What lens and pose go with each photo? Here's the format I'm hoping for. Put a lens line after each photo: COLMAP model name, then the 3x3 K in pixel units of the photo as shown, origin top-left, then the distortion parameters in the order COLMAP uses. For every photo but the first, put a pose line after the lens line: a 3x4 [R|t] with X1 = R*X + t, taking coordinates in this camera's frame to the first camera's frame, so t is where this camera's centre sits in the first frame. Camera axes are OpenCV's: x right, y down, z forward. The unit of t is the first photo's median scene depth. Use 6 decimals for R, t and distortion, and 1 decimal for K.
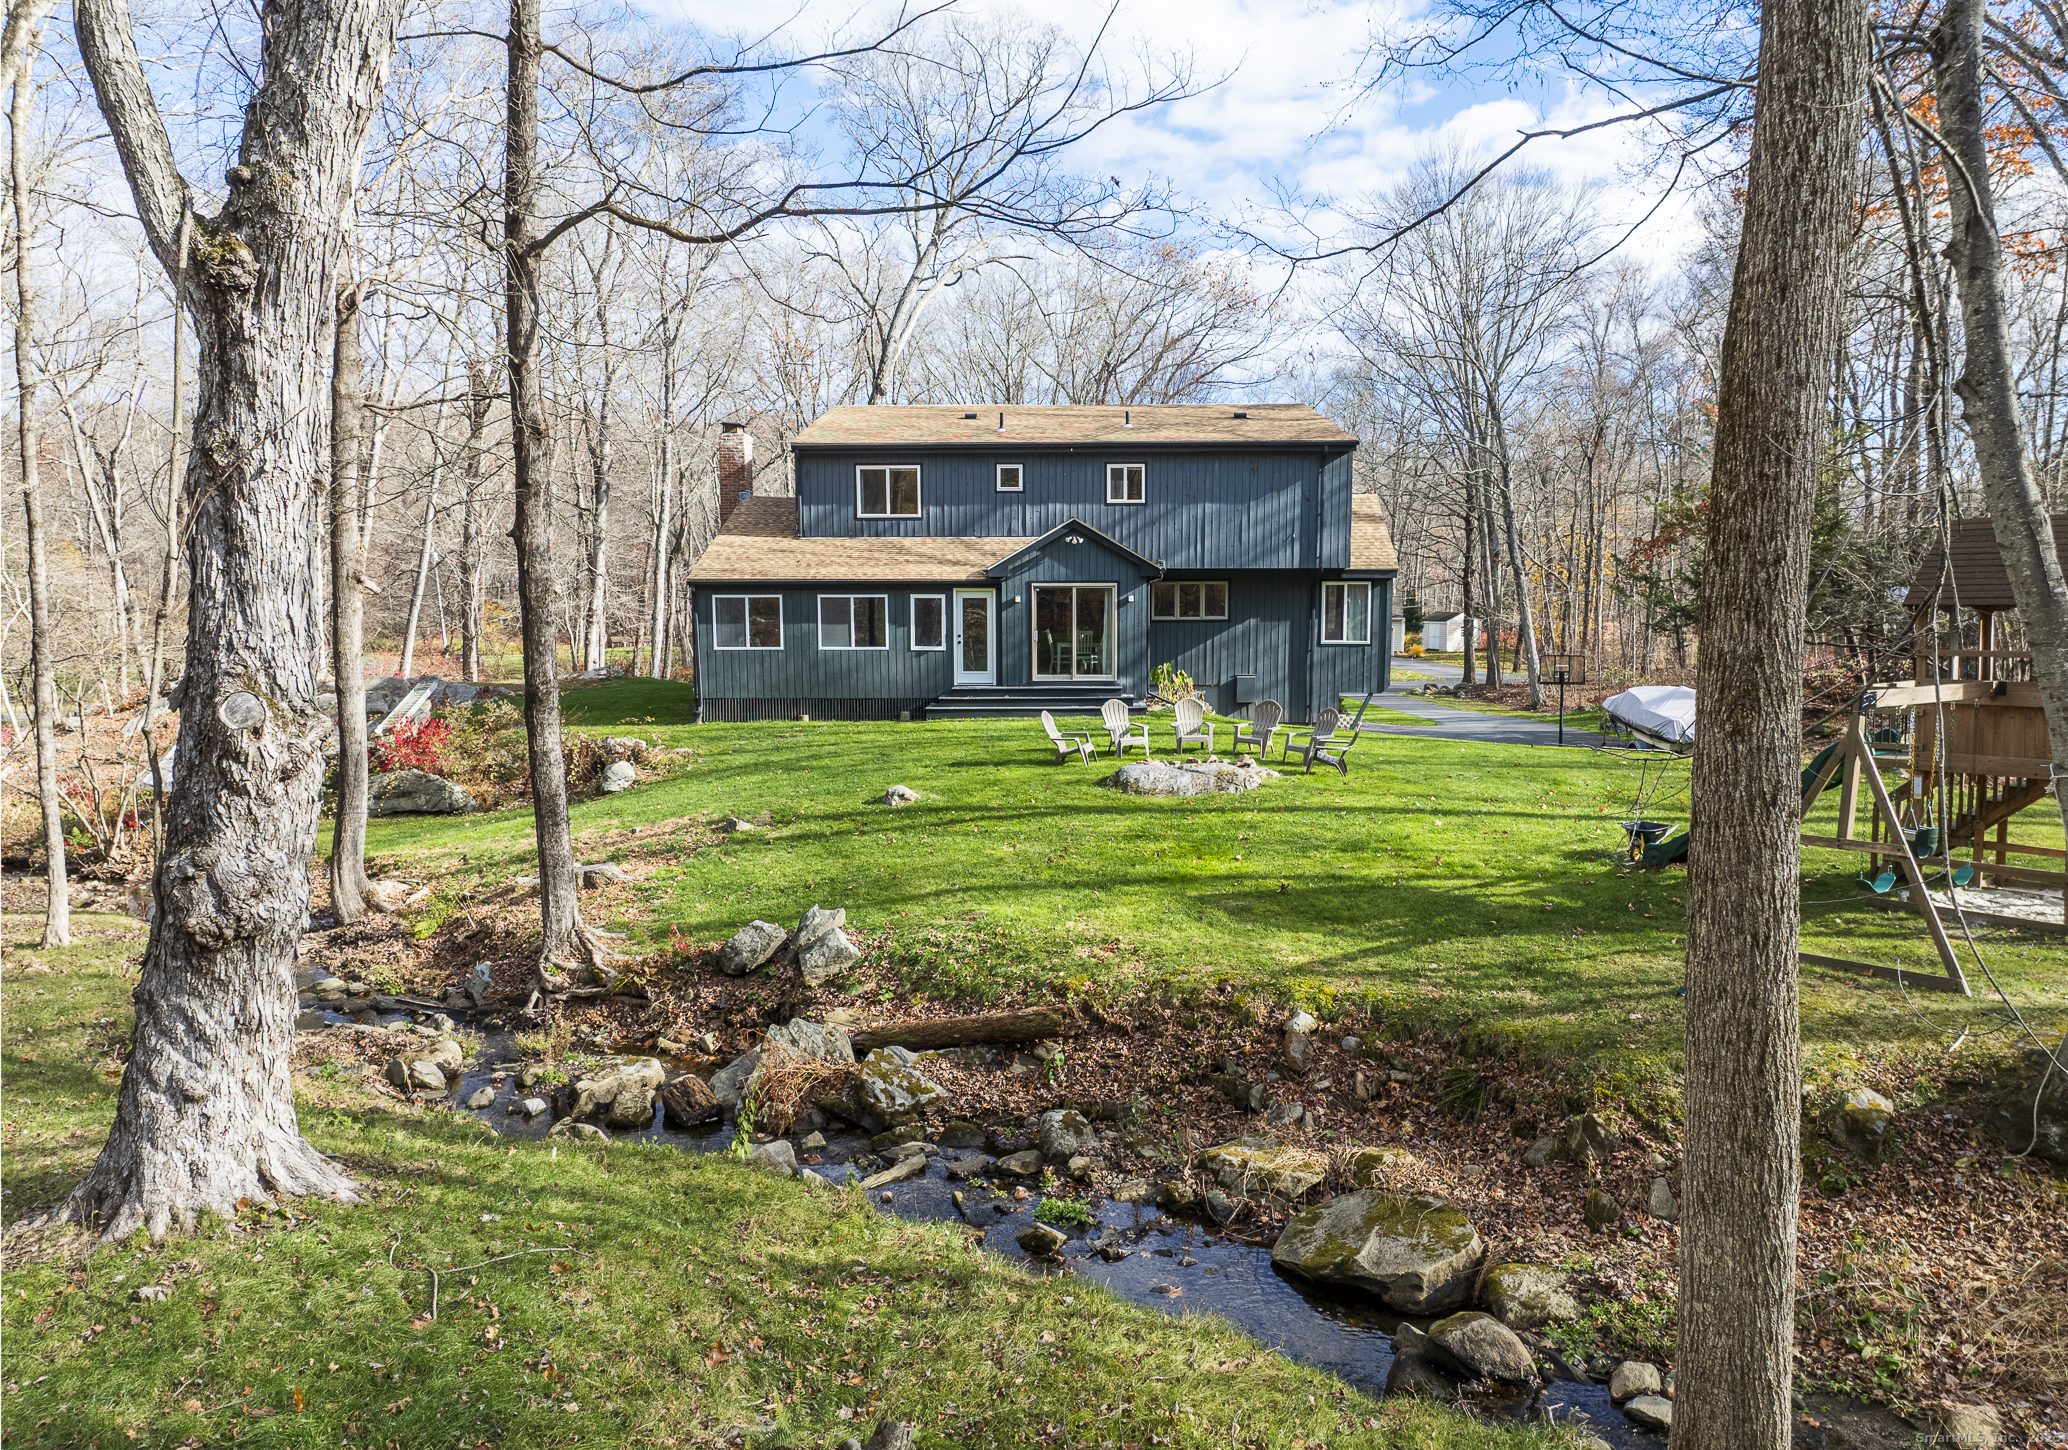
lens RADIAL K [[1563.7, 0, 1034.0], [0, 1563.7, 725.0], [0, 0, 1]] dist [0.004670, 0.001232]
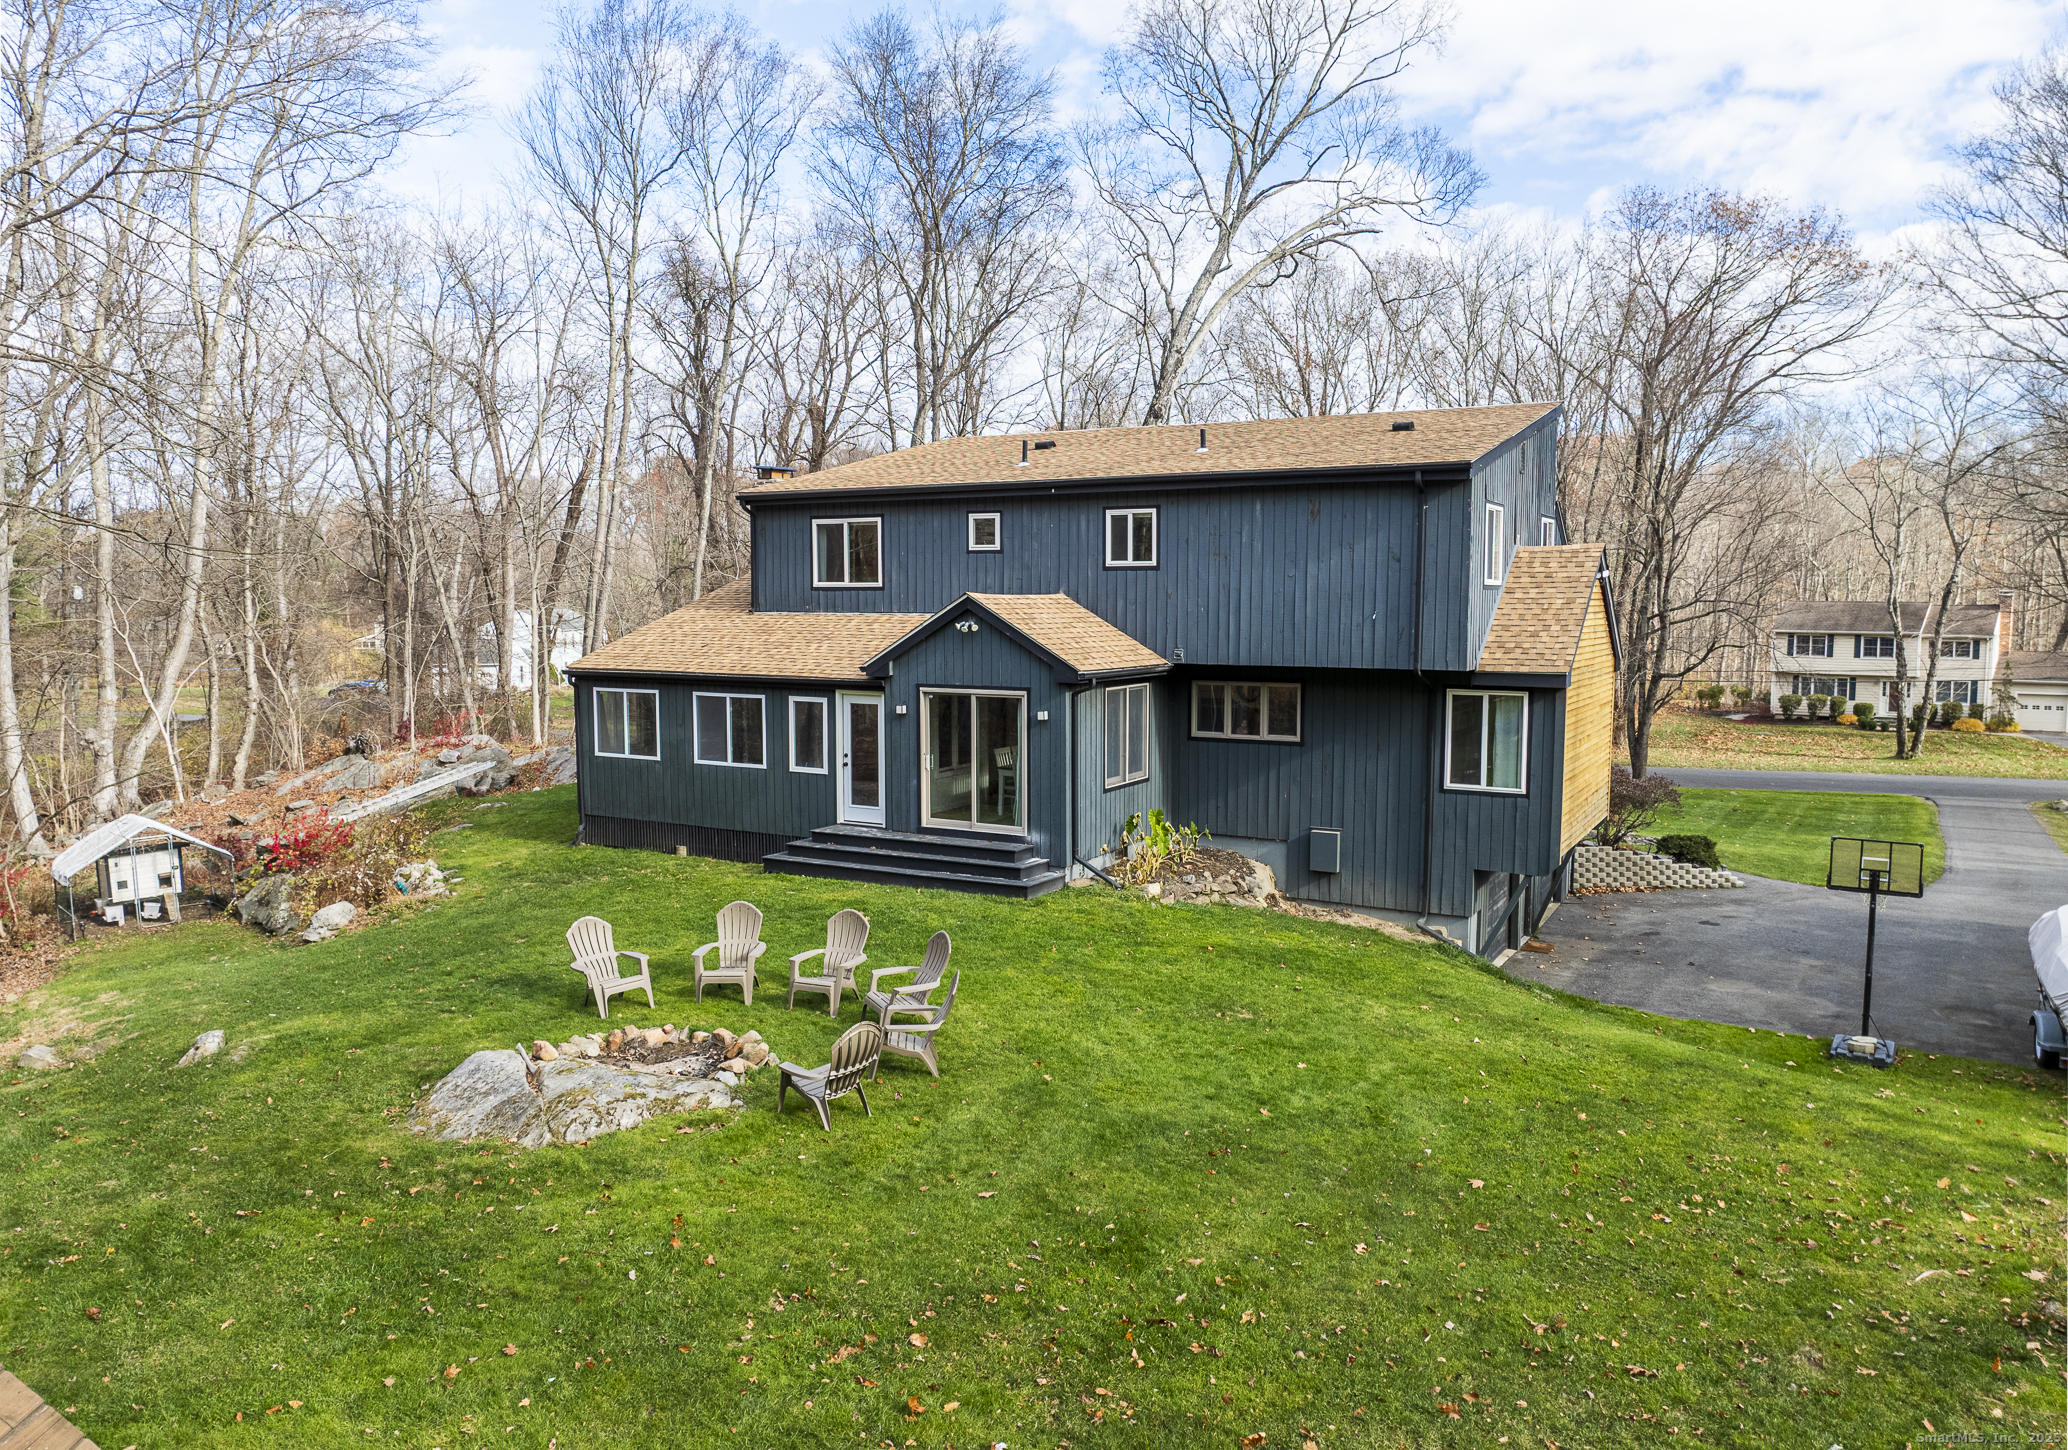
lens RADIAL K [[1563.7, 0, 1034.0], [0, 1563.7, 725.0], [0, 0, 1]] dist [0.004670, 0.001232]
pose [[0.868036, 0.045875, -0.494377, 0.363297], [-0.051707, 0.998661, 0.001880, -0.072991], [0.493801, 0.023931, 0.869246, 0.395200]]
